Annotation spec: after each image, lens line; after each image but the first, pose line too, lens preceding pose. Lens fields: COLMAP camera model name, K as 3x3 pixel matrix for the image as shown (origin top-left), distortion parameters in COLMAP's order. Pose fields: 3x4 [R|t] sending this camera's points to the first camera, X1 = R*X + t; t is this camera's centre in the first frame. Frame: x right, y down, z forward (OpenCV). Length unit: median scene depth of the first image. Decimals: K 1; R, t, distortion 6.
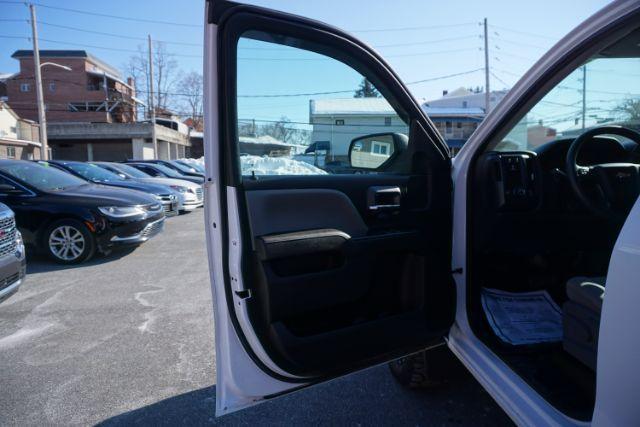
lens RADIAL K [[433.2, 0, 315.3], [0, 433.2, 211.8], [0, 0, 1]] dist [-0.030676, 0.003968]
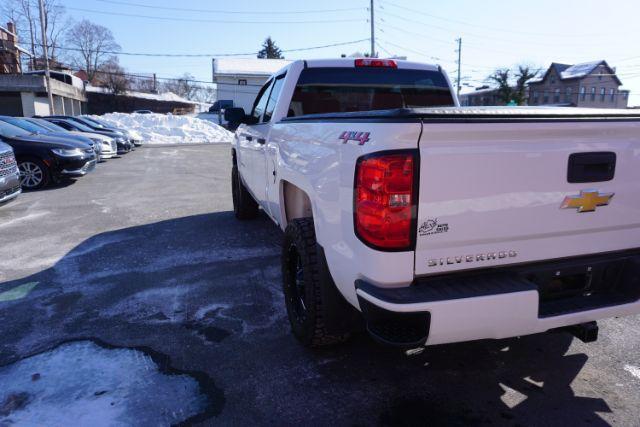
lens RADIAL K [[434.7, 0, 319.1], [0, 434.7, 213.6], [0, 0, 1]] dist [-0.055626, 0.040836]
pose [[0.976933, -0.025979, 0.211958, 0.007639], [0.005580, 0.995339, 0.096275, 0.009017], [-0.213471, -0.092871, 0.972525, -0.076016]]
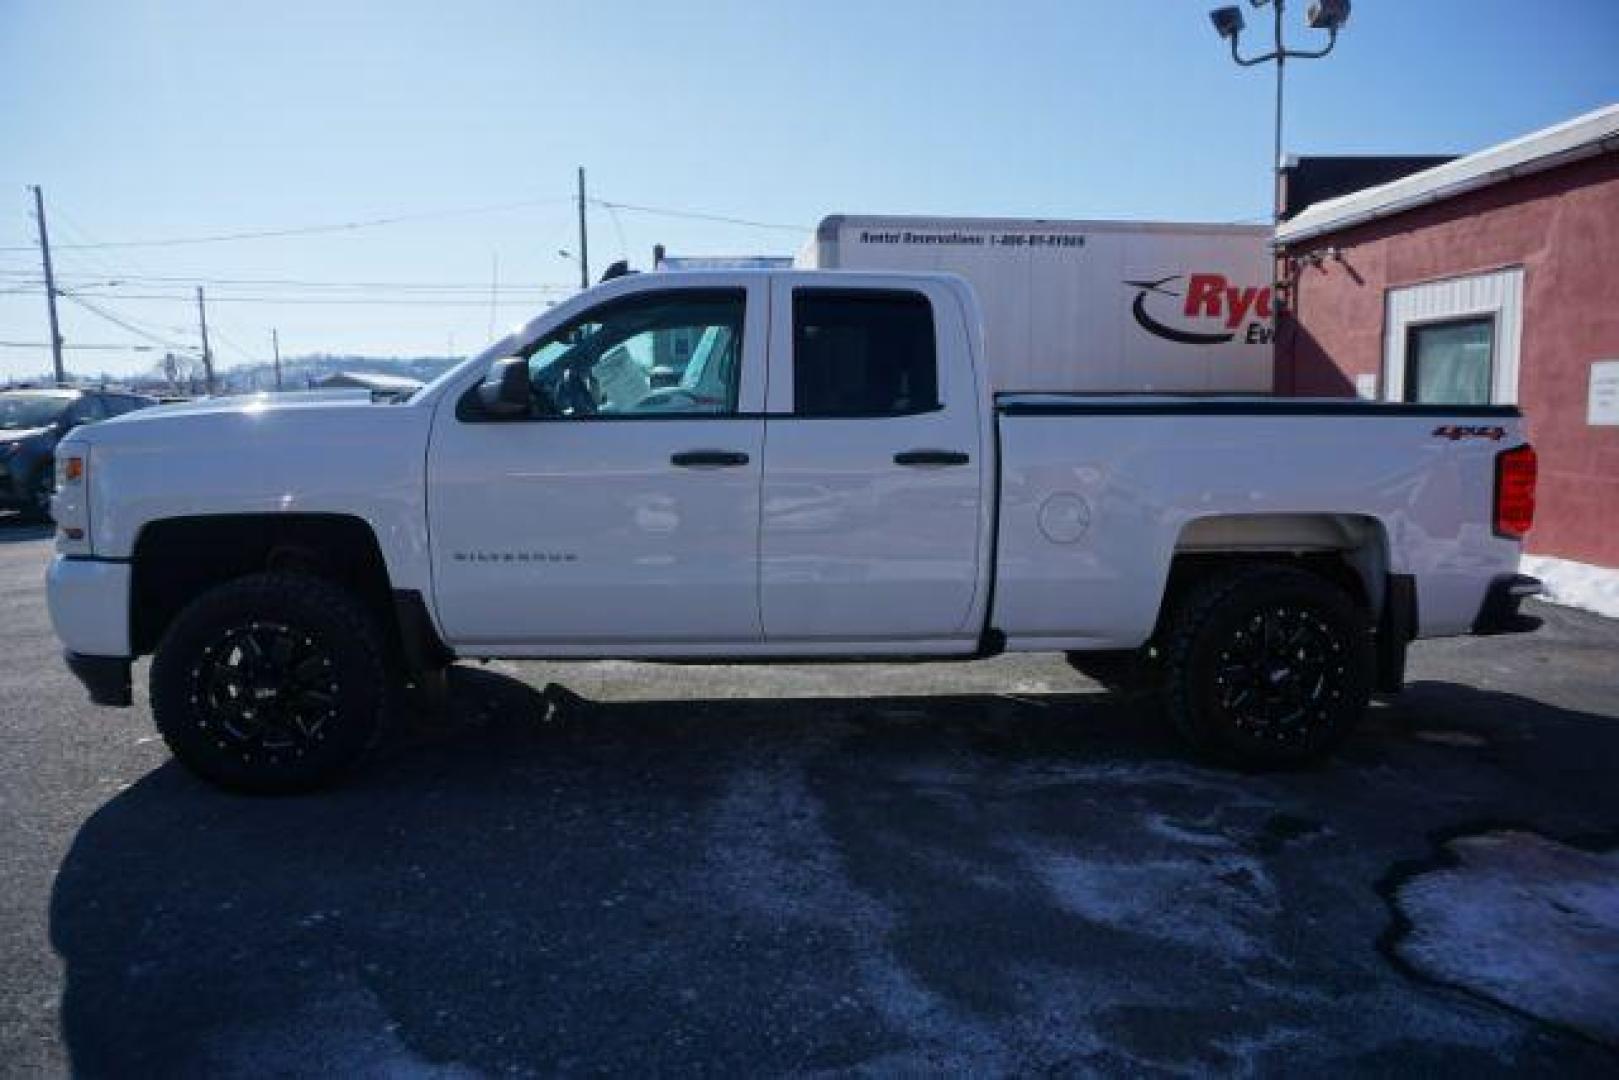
lens RADIAL K [[1097.3, 0, 808.2], [0, 1097.3, 539.5], [0, 0, 1]] dist [-0.050421, 0.042976]
pose [[-0.025477, -0.101643, 0.994495, -0.068750], [0.105724, 0.988965, 0.103787, -0.000355], [-0.994069, 0.107786, -0.014449, 0.018277]]
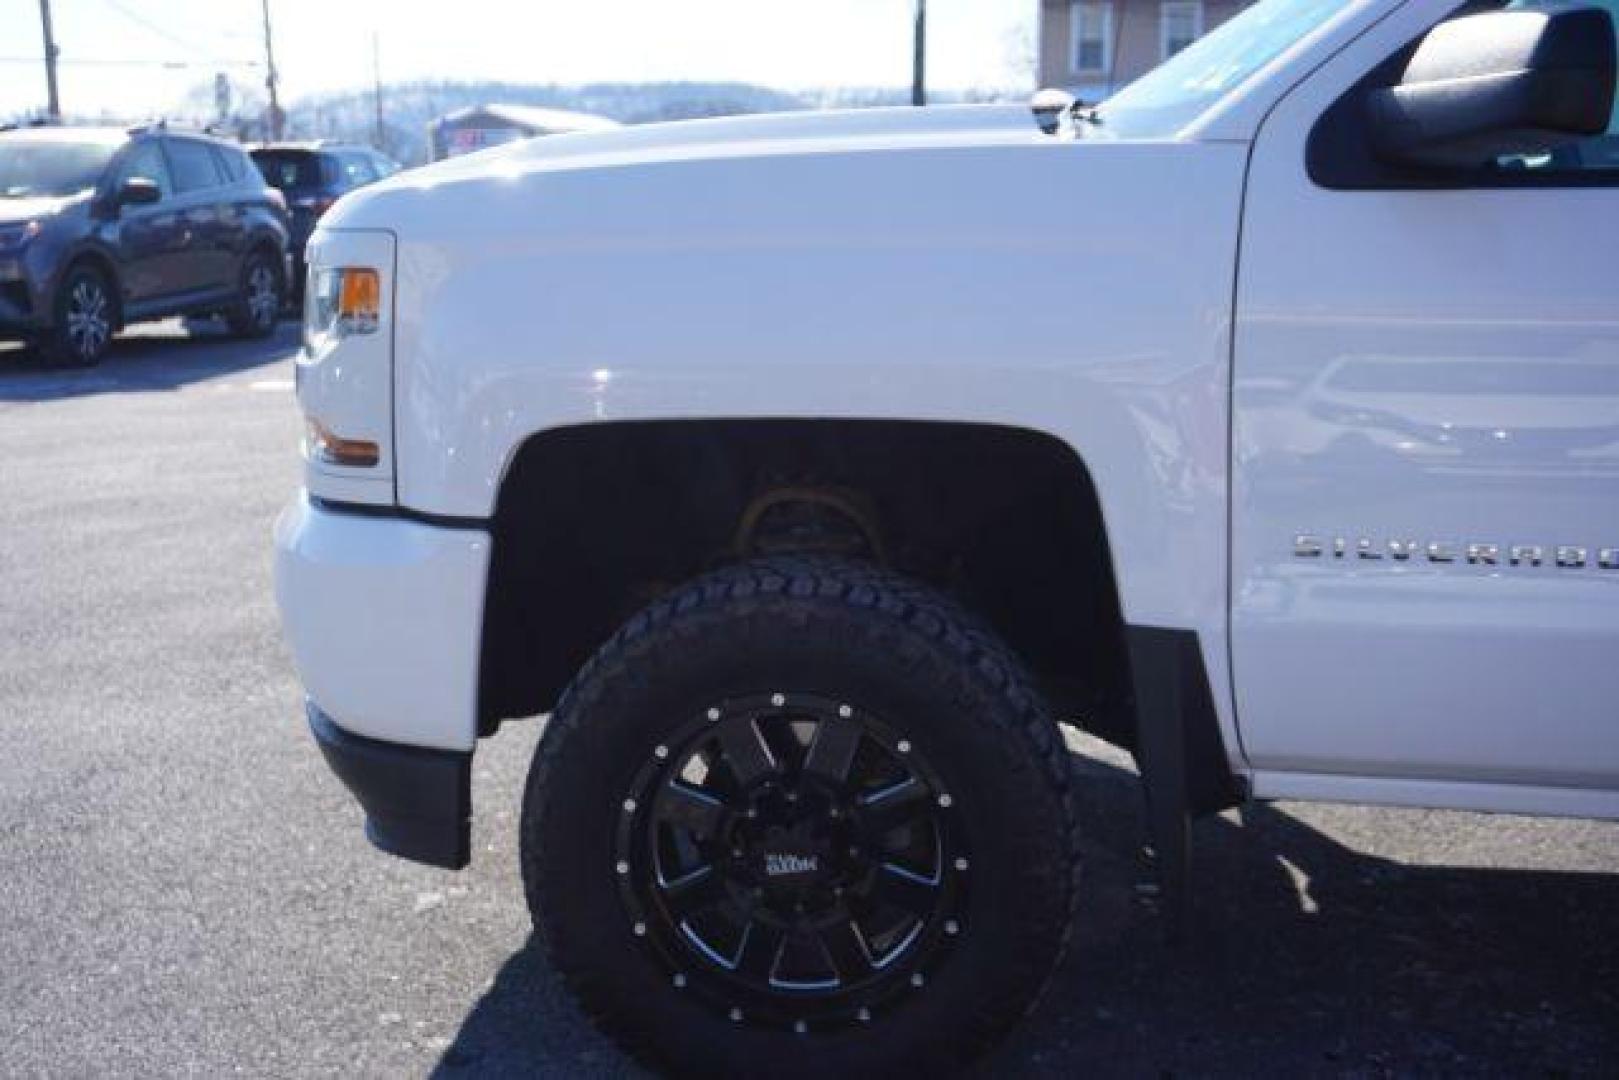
lens RADIAL K [[1942.7, 0, 803.6], [0, 1942.7, 539.4], [0, 0, 1]] dist [-0.002586, 0.055781]
pose [[0.207640, -0.165450, 0.964112, -0.042893], [0.098391, 0.984127, 0.147695, -0.003064], [-0.973245, 0.064193, 0.220623, 0.044619]]
